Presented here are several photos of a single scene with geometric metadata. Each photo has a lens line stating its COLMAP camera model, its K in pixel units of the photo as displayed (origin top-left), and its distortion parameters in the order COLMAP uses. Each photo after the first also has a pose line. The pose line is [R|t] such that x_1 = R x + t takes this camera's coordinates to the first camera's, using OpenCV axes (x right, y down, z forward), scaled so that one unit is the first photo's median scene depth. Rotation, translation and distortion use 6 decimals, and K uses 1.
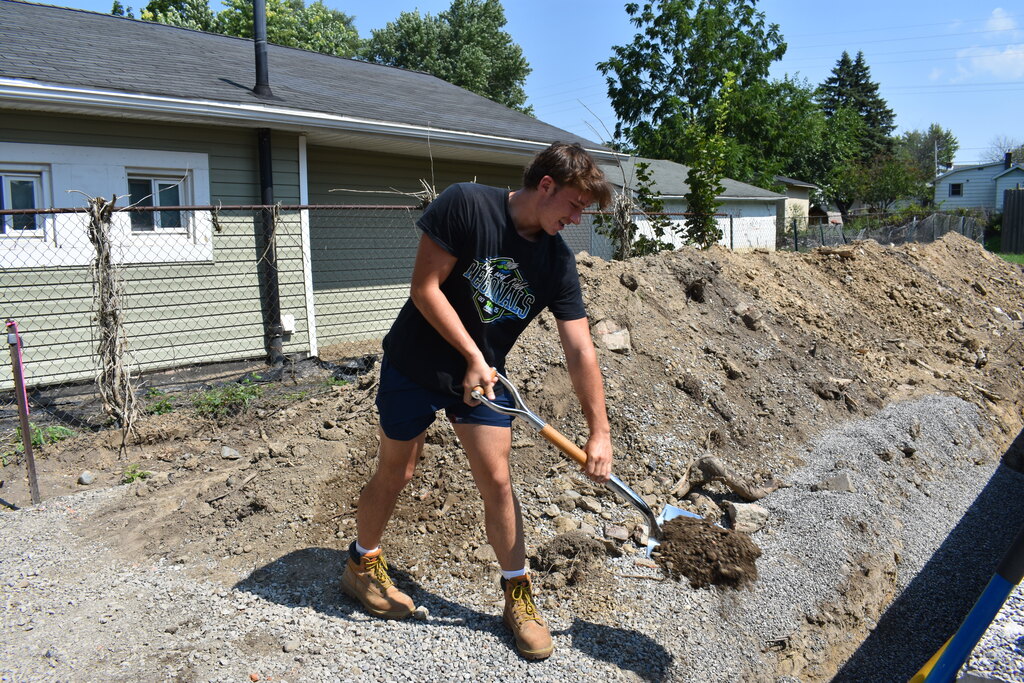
lens RADIAL K [[809.6, 0, 520.8], [0, 809.6, 347.0], [0, 0, 1]] dist [-0.101343, 0.019629]
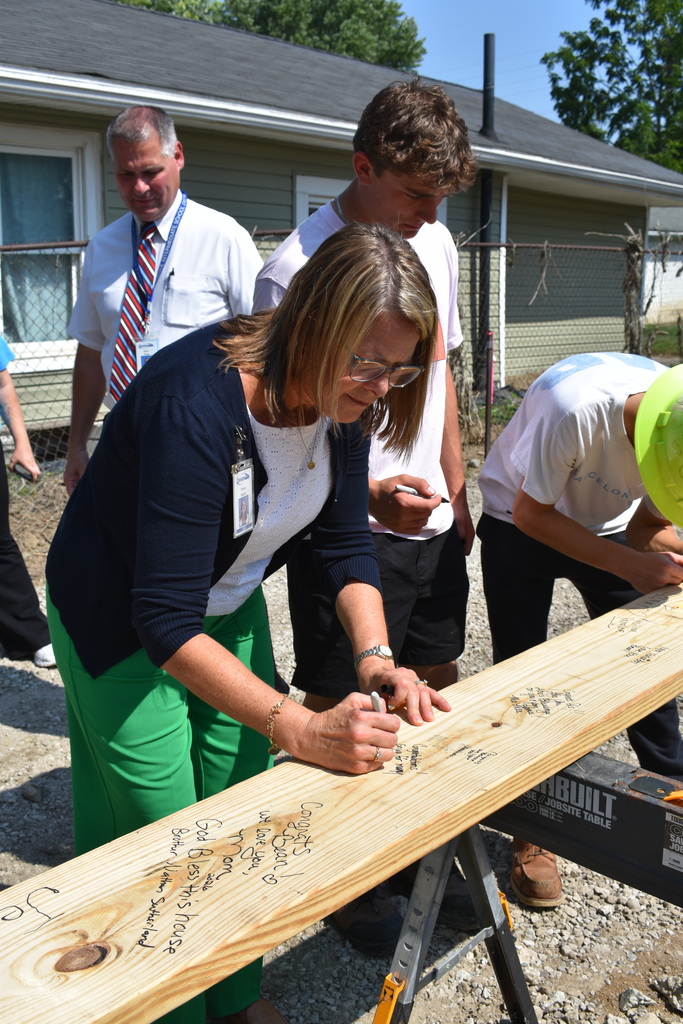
lens RADIAL K [[1084.5, 0, 333.5], [0, 1084.5, 506.7], [0, 0, 1]] dist [-0.062492, 0.000000]
pose [[0.999586, 0.027463, -0.008618, -0.087047], [-0.026730, 0.996747, 0.076027, 0.012711], [0.010678, -0.075765, 0.997069, -0.083152]]
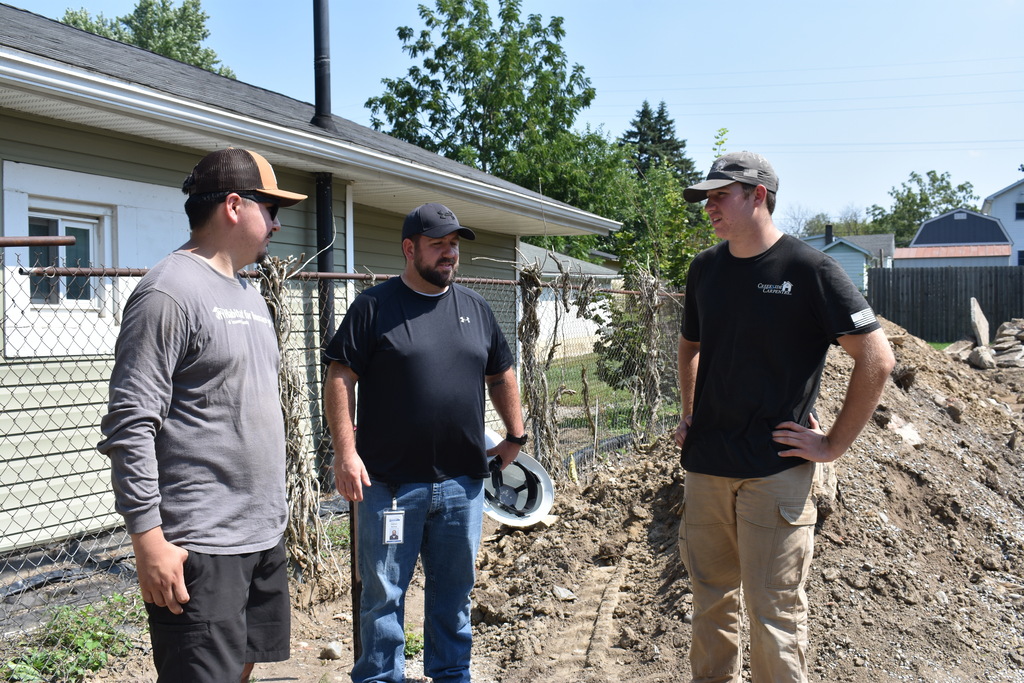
lens RADIAL K [[1075.5, 0, 526.9], [0, 1075.5, 333.5], [0, 0, 1]] dist [-0.051157, 0.000000]
pose [[0.949701, 0.003848, 0.313135, -0.079008], [0.035608, 0.992112, -0.120187, 0.000904], [-0.311128, 0.125292, 0.942073, -0.000304]]
